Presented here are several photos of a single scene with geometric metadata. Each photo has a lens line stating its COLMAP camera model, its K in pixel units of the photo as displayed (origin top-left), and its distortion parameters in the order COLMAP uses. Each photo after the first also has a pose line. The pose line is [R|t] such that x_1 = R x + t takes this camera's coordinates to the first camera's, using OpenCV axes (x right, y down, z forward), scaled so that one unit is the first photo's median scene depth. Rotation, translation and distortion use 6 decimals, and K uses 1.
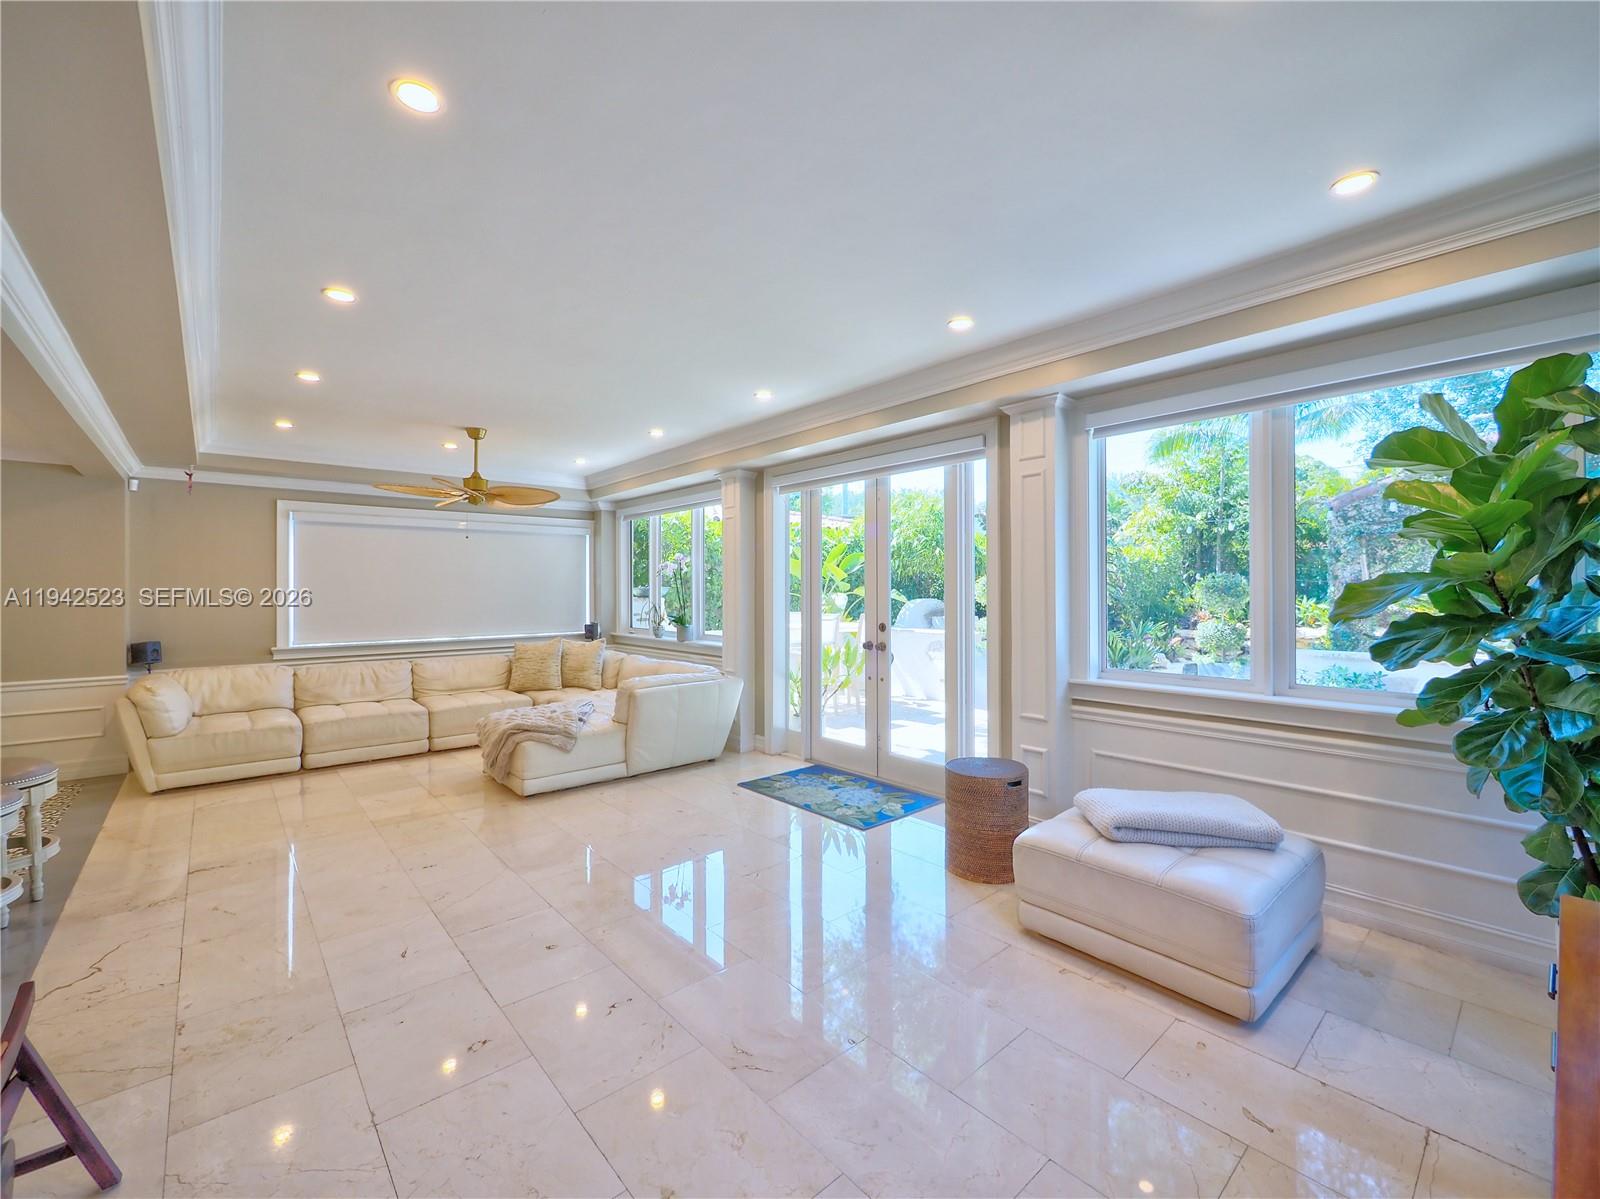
lens RADIAL K [[682.9, 0, 793.5], [0, 682.9, 582.5], [0, 0, 1]] dist [-0.002505, 0.000305]
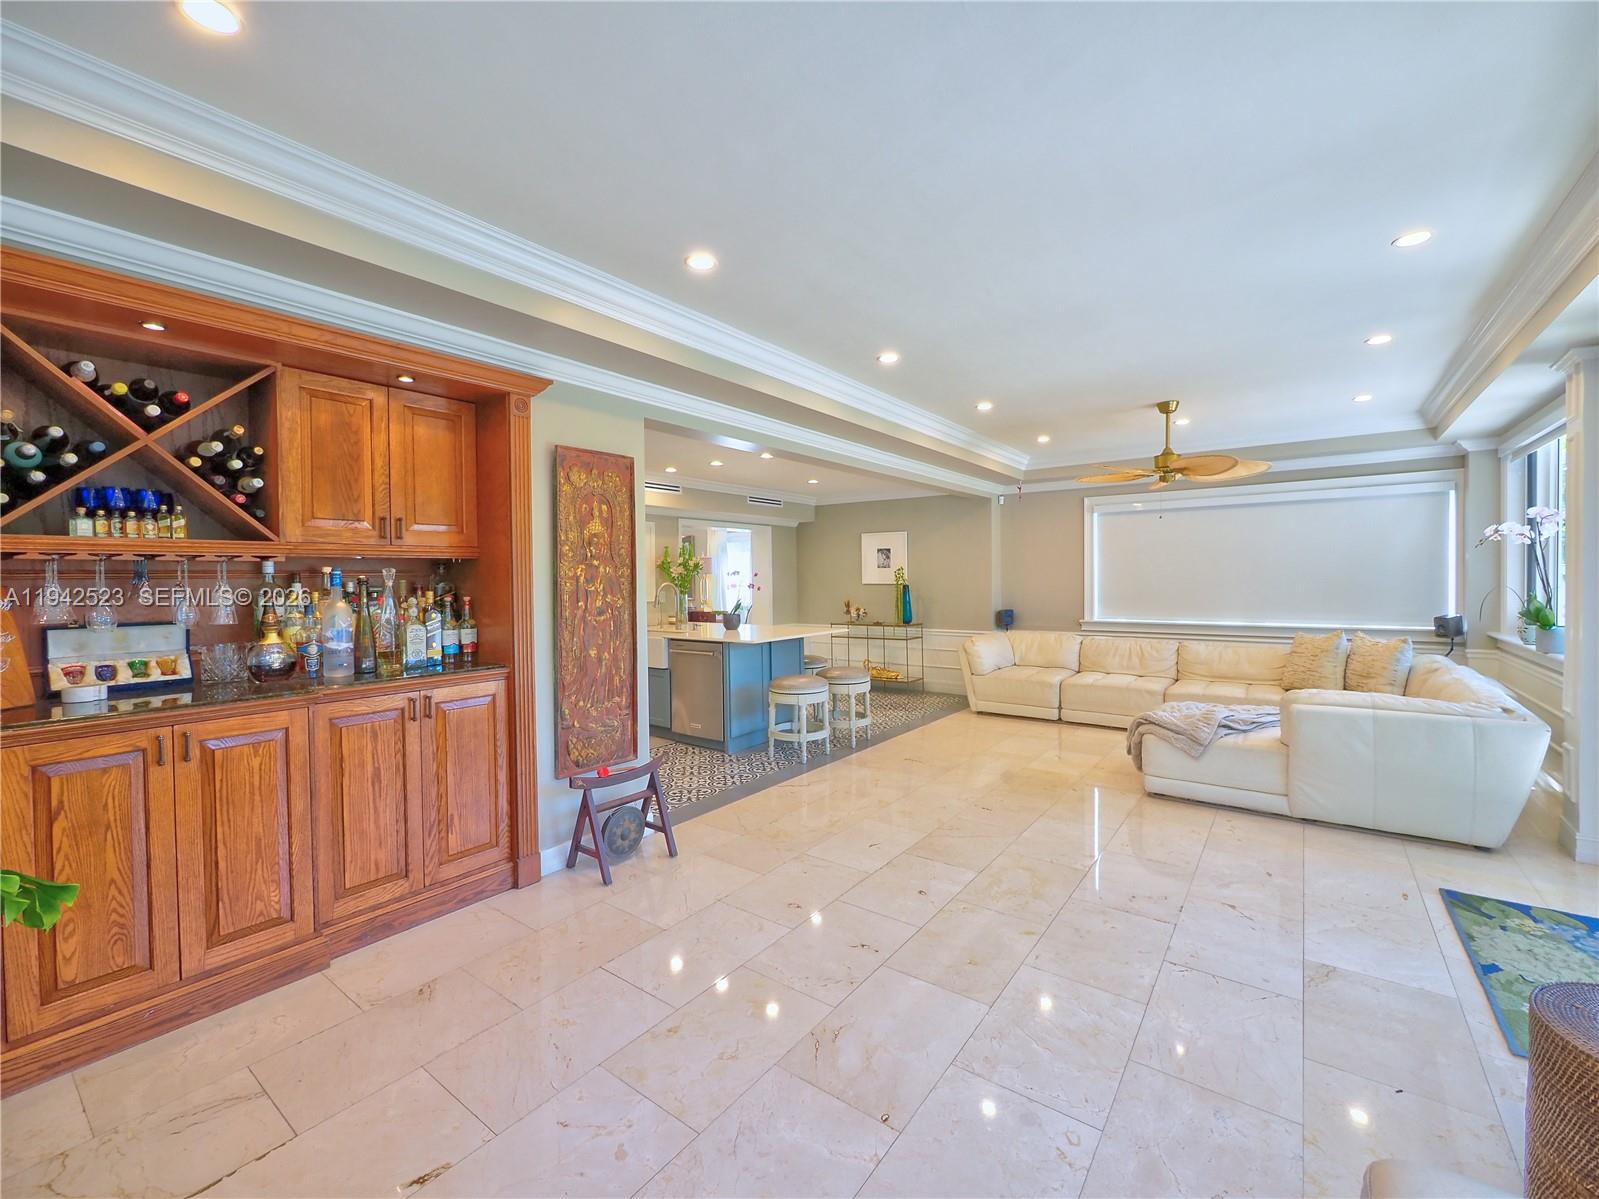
lens RADIAL K [[682.4, 0, 812.2], [0, 682.4, 581.4], [0, 0, 1]] dist [-0.002505, 0.000305]
pose [[0.202216, 0.005588, -0.979325, 0.373362], [0.023816, 0.999660, 0.010622, 0.002780], [0.979051, -0.025472, 0.202015, 0.320714]]
